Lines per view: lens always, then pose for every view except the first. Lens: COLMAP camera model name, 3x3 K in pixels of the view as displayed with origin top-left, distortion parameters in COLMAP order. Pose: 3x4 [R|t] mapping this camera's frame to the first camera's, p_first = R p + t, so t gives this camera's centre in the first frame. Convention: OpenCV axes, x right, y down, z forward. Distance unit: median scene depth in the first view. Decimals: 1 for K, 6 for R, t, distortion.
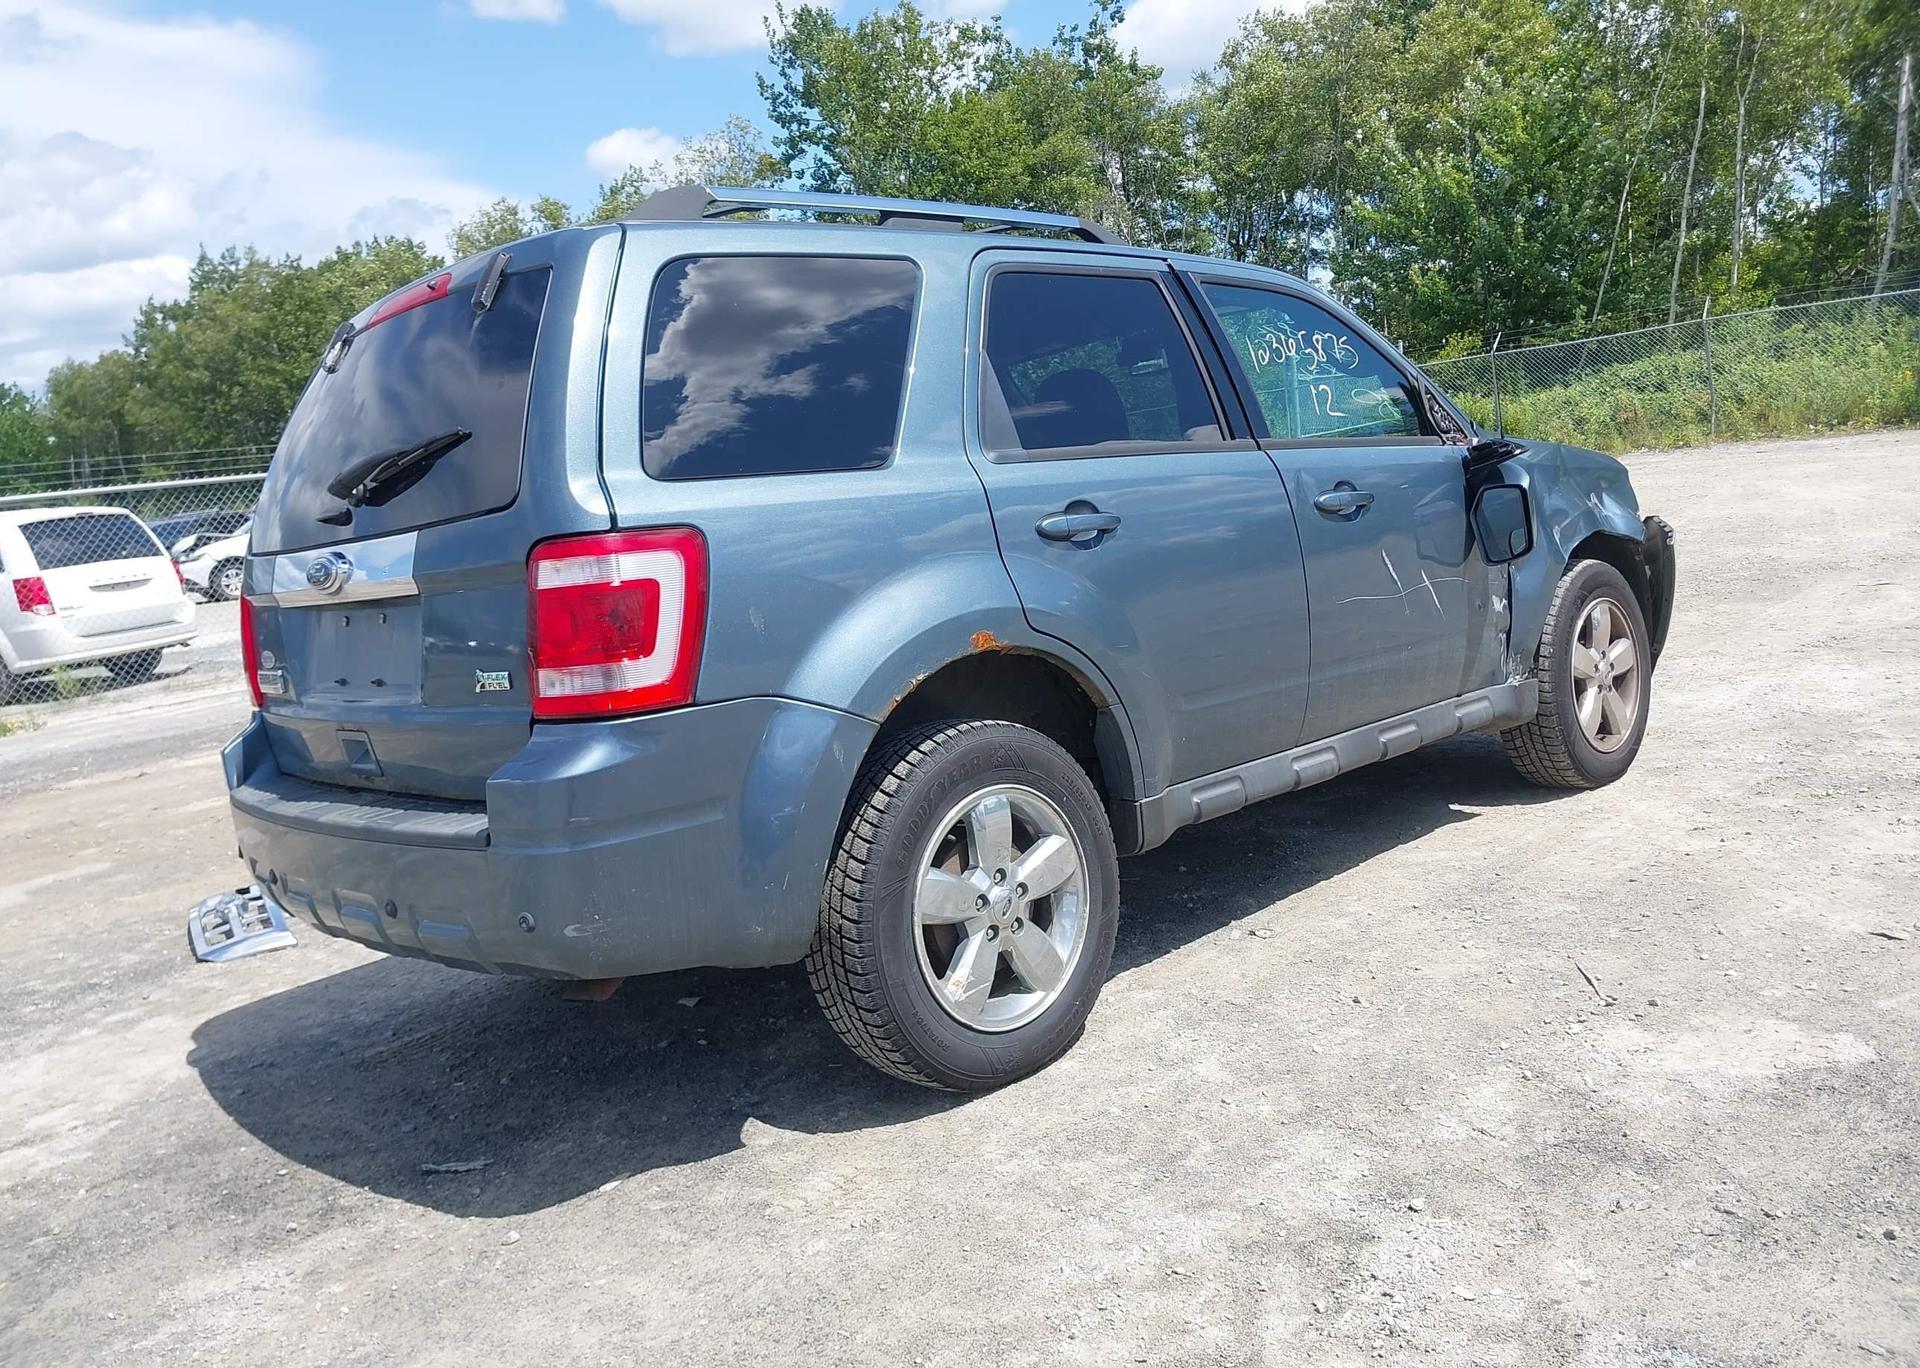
lens RADIAL K [[1514.7, 0, 970.2], [0, 1514.7, 676.9], [0, 0, 1]] dist [0.034046, -0.055645]
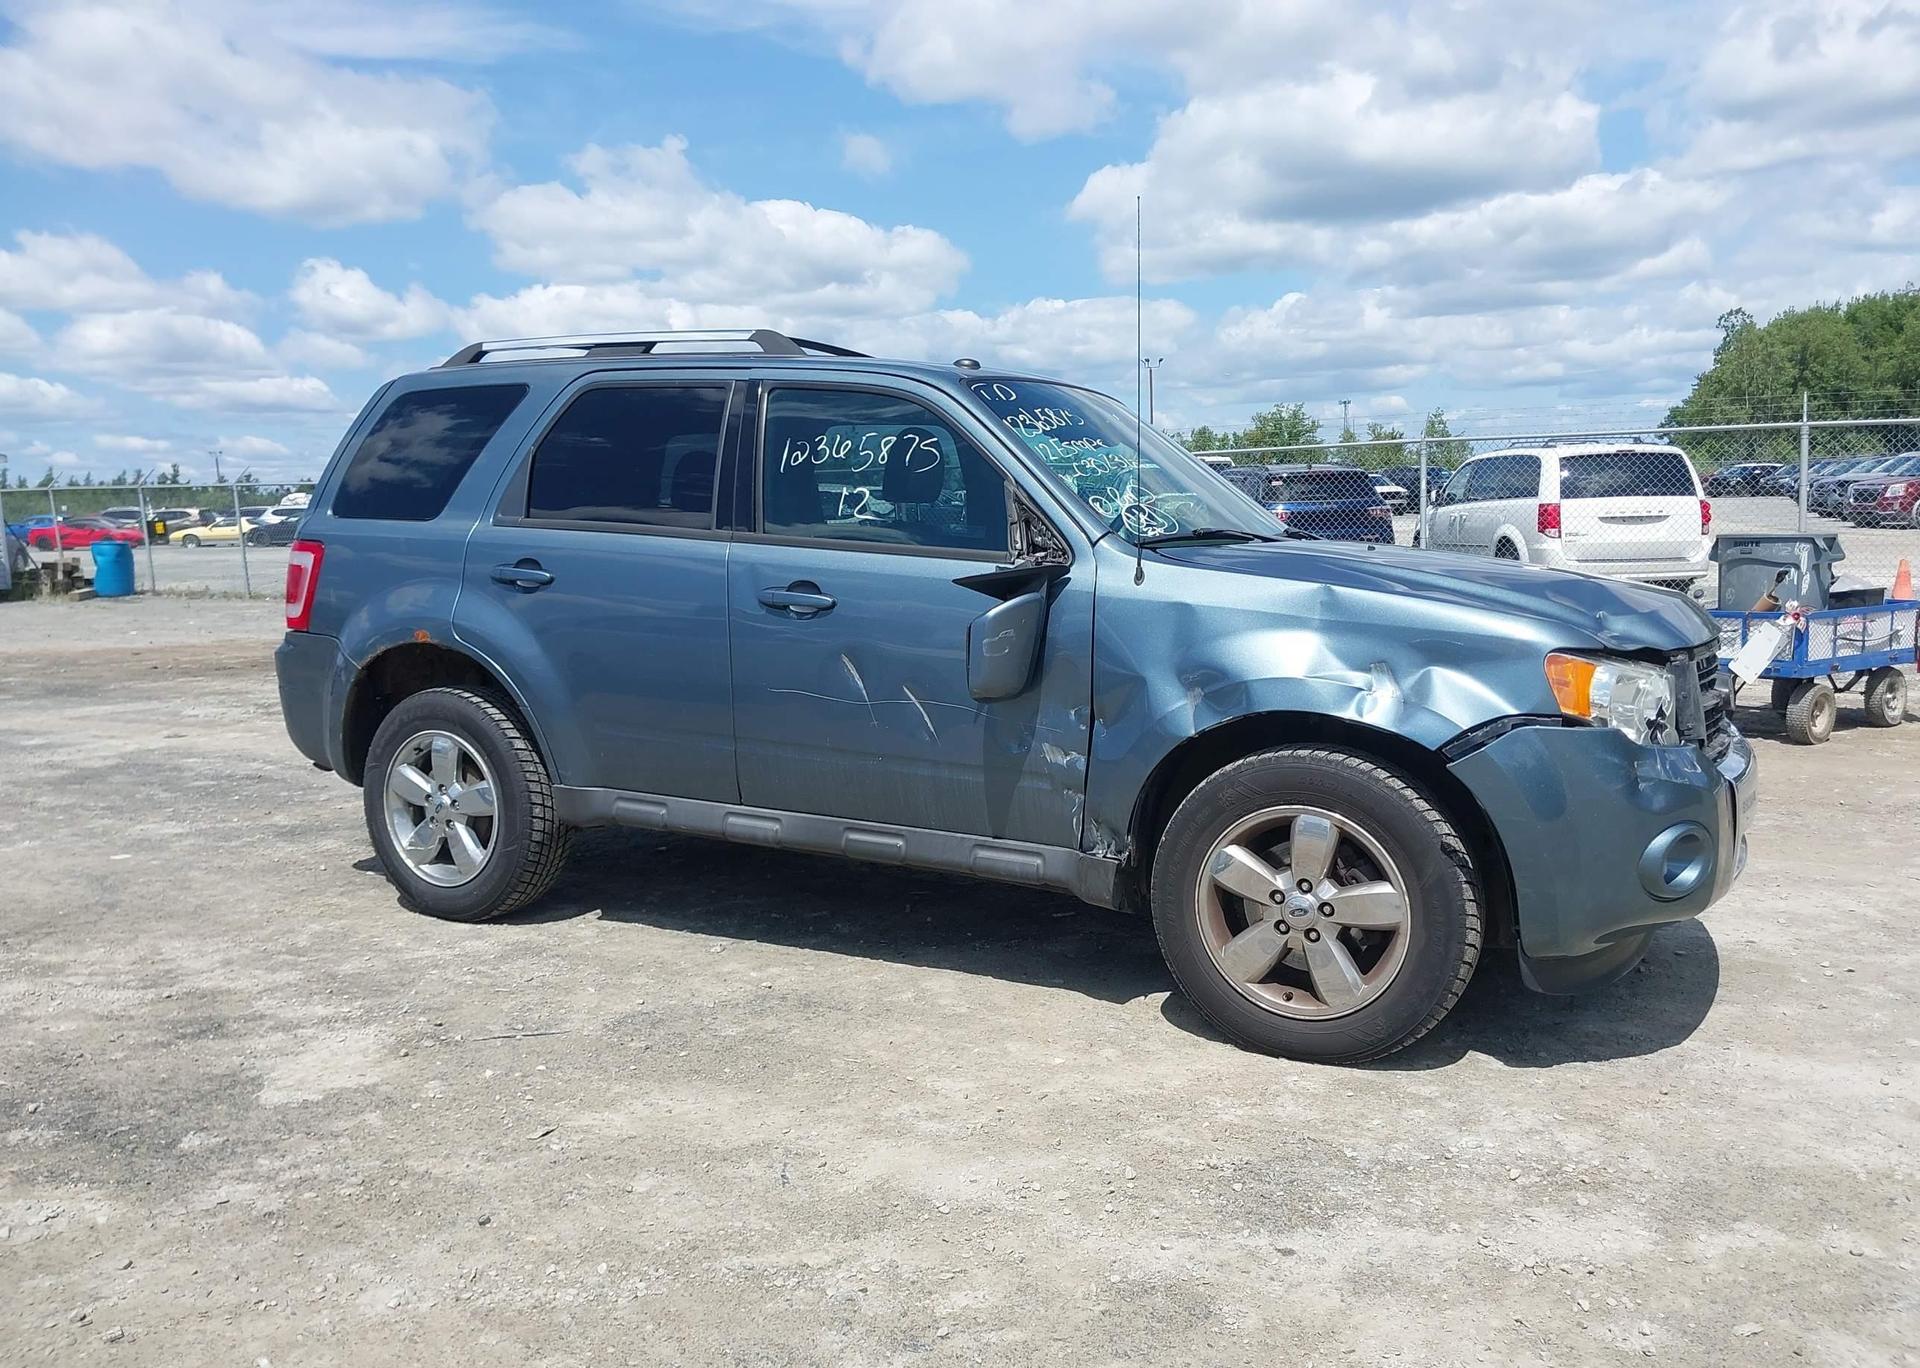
lens RADIAL K [[1504.6, 0, 960.3], [0, 1504.6, 675.0], [0, 0, 1]] dist [0.025198, -0.034933]
pose [[0.320585, 0.214345, -0.922649, 1.517755], [-0.152901, 0.972996, 0.172914, -0.316512], [0.934797, 0.085641, 0.344702, 0.897053]]
